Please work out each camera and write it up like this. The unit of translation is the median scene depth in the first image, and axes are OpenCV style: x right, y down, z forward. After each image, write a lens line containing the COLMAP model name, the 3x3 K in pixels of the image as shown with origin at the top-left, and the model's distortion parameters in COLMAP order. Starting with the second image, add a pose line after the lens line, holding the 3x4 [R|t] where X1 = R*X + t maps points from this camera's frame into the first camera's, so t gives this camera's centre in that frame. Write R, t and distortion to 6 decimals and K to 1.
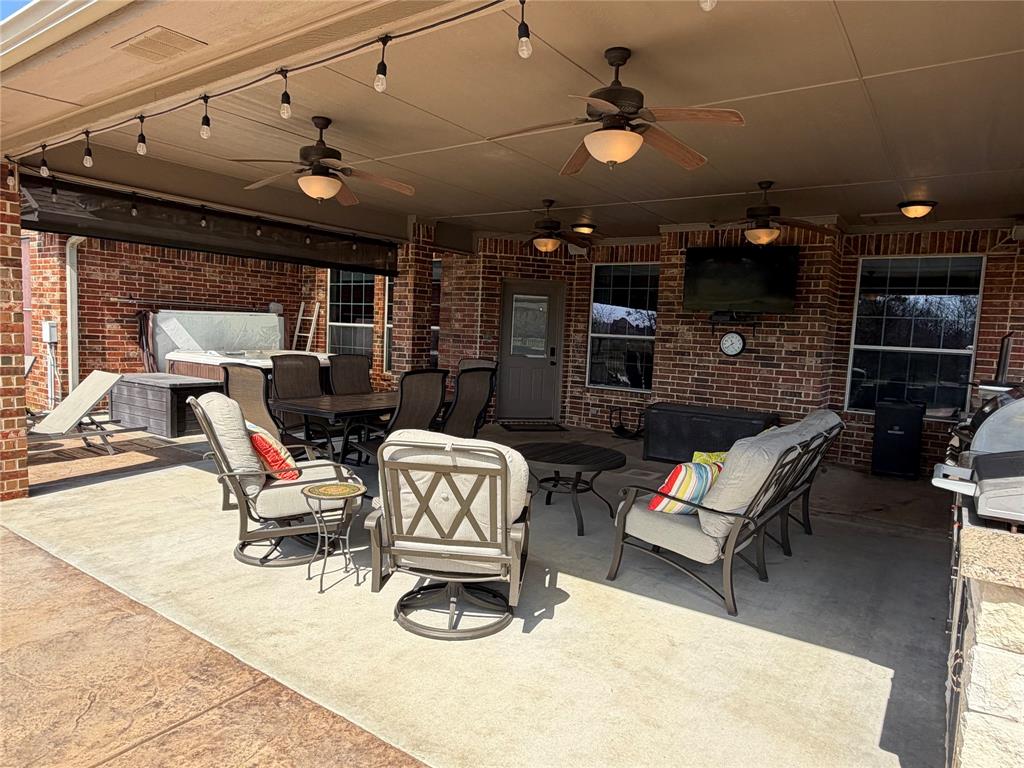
lens RADIAL K [[650.8, 0, 510.8], [0, 650.8, 387.4], [0, 0, 1]] dist [-0.005768, -0.000344]
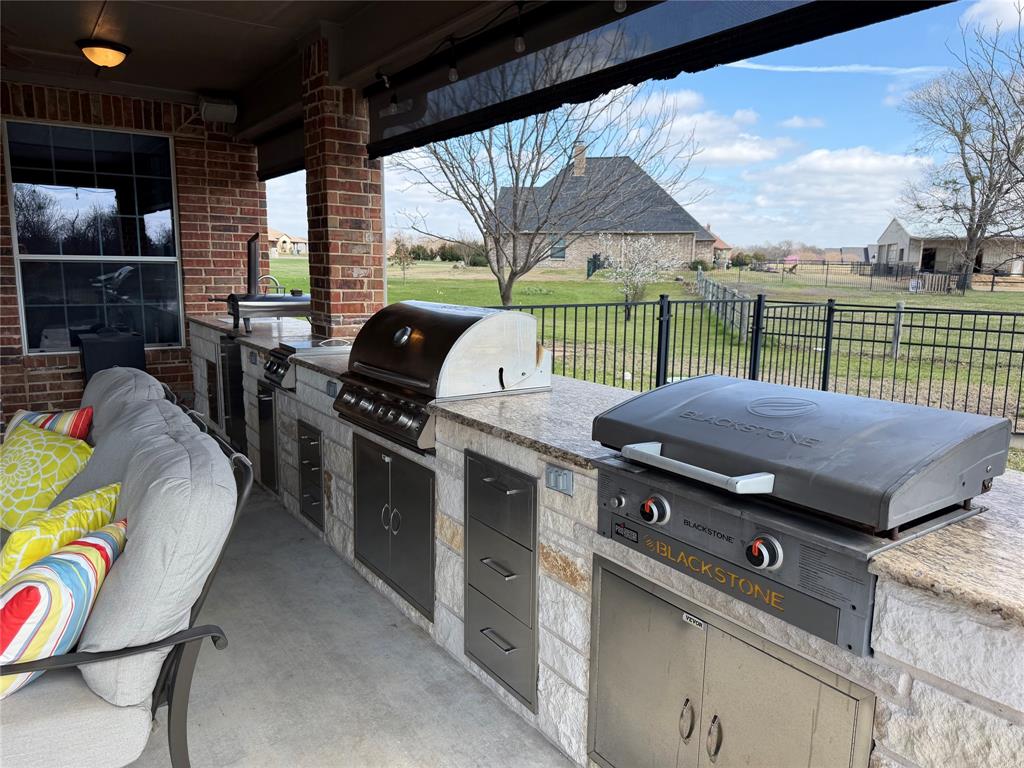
lens RADIAL K [[729.6, 0, 509.9], [0, 729.6, 389.1], [0, 0, 1]] dist [0.009561, -0.003004]
pose [[0.352243, -0.198587, 0.914597, -0.008091], [0.084083, 0.979992, 0.180403, -0.025798], [-0.932124, 0.013357, 0.361893, 0.290144]]
